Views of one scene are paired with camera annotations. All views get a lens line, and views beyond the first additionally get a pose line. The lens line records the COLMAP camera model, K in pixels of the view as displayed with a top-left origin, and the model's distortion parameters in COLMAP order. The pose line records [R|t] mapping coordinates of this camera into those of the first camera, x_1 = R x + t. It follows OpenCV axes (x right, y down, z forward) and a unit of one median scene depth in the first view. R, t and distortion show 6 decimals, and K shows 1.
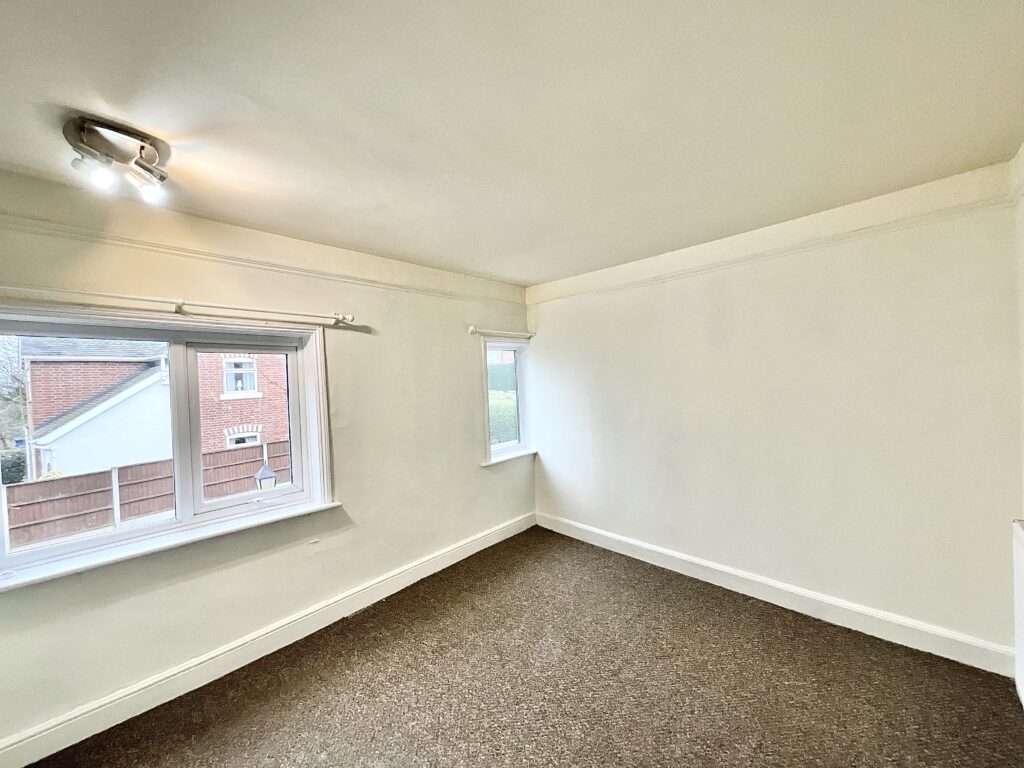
lens RADIAL K [[416.8, 0, 506.8], [0, 416.8, 384.0], [0, 0, 1]] dist [-0.002952, 0.001006]
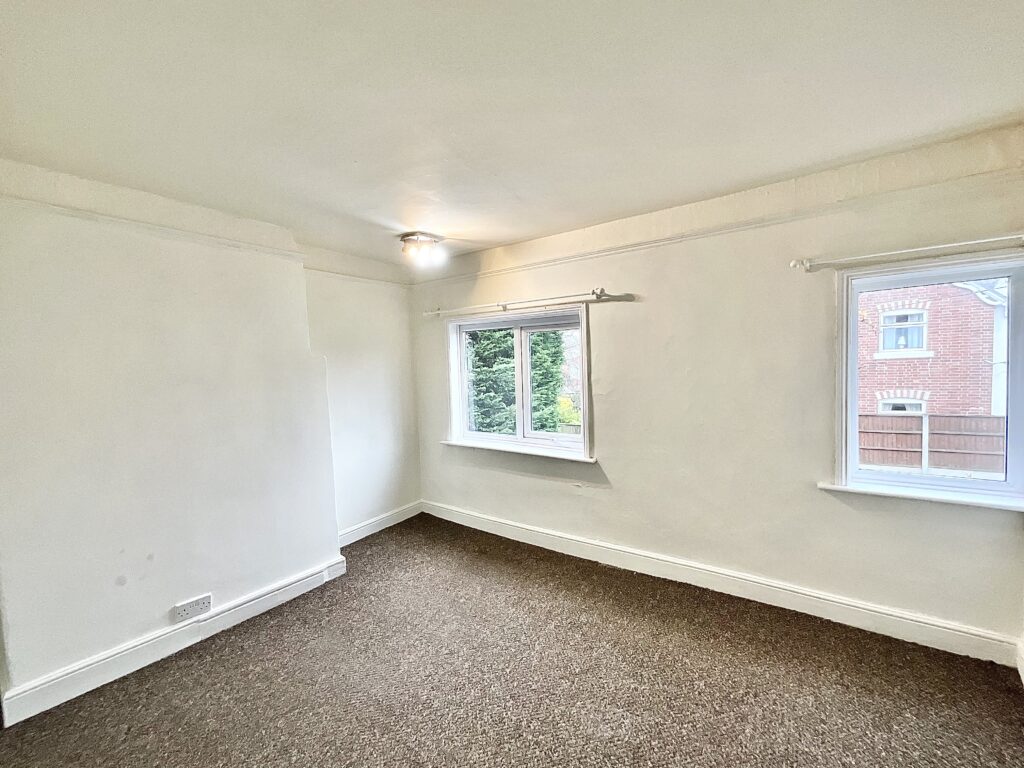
lens RADIAL K [[416.8, 0, 512.1], [0, 416.8, 381.2], [0, 0, 1]] dist [-0.002952, 0.001006]
pose [[0.111423, 0.081002, -0.990466, 0.530717], [0.019274, 0.996309, 0.083648, -0.019523], [0.993586, -0.028411, 0.109450, 0.531601]]
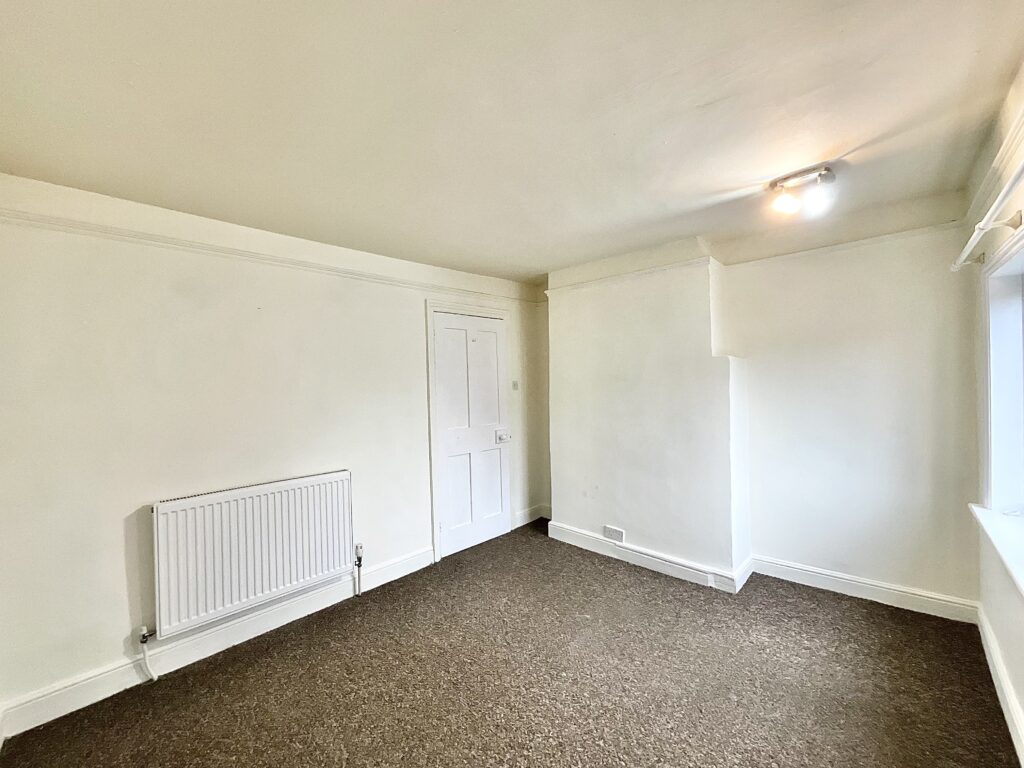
lens RADIAL K [[416.8, 0, 514.9], [0, 416.8, 384.2], [0, 0, 1]] dist [-0.002952, 0.001006]
pose [[-0.997238, 0.072134, 0.017699, 0.022655], [0.072363, 0.997298, 0.012669, 0.007527], [-0.016737, 0.013914, -0.999763, 1.080348]]
